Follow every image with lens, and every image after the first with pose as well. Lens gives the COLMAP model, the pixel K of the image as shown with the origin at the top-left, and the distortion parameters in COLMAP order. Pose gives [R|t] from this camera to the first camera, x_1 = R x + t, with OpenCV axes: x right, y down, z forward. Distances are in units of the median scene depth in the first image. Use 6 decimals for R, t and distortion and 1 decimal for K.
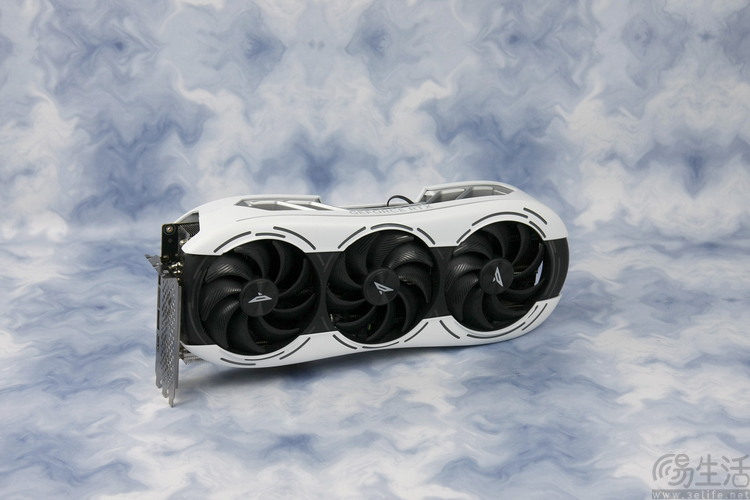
lens RADIAL K [[1792.4, 0, 375.0], [0, 1792.4, 250.0], [0, 0, 1]] dist [0.097053, 1.137762]
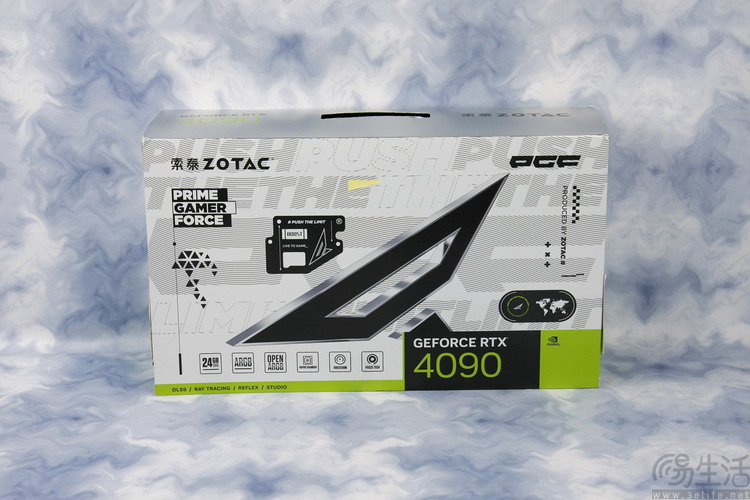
lens RADIAL K [[1484.3, 0, 375.0], [0, 1484.3, 250.0], [0, 0, 1]] dist [0.052762, 0.107775]
pose [[0.999860, 0.015696, -0.005750, 0.023828], [-0.016038, 0.997732, -0.065380, -0.011719], [0.004710, 0.065463, 0.997844, 0.127149]]
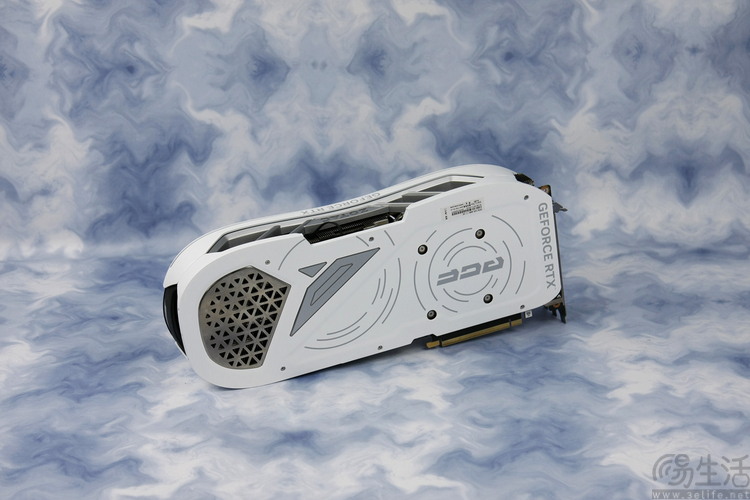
lens RADIAL K [[1811.7, 0, 375.0], [0, 1811.7, 250.0], [0, 0, 1]] dist [0.102438, 1.274407]
pose [[0.999691, -0.016013, -0.019011, 0.018664], [0.015539, 0.999572, -0.024801, 0.020395], [0.019400, 0.024498, 0.999512, -0.050665]]
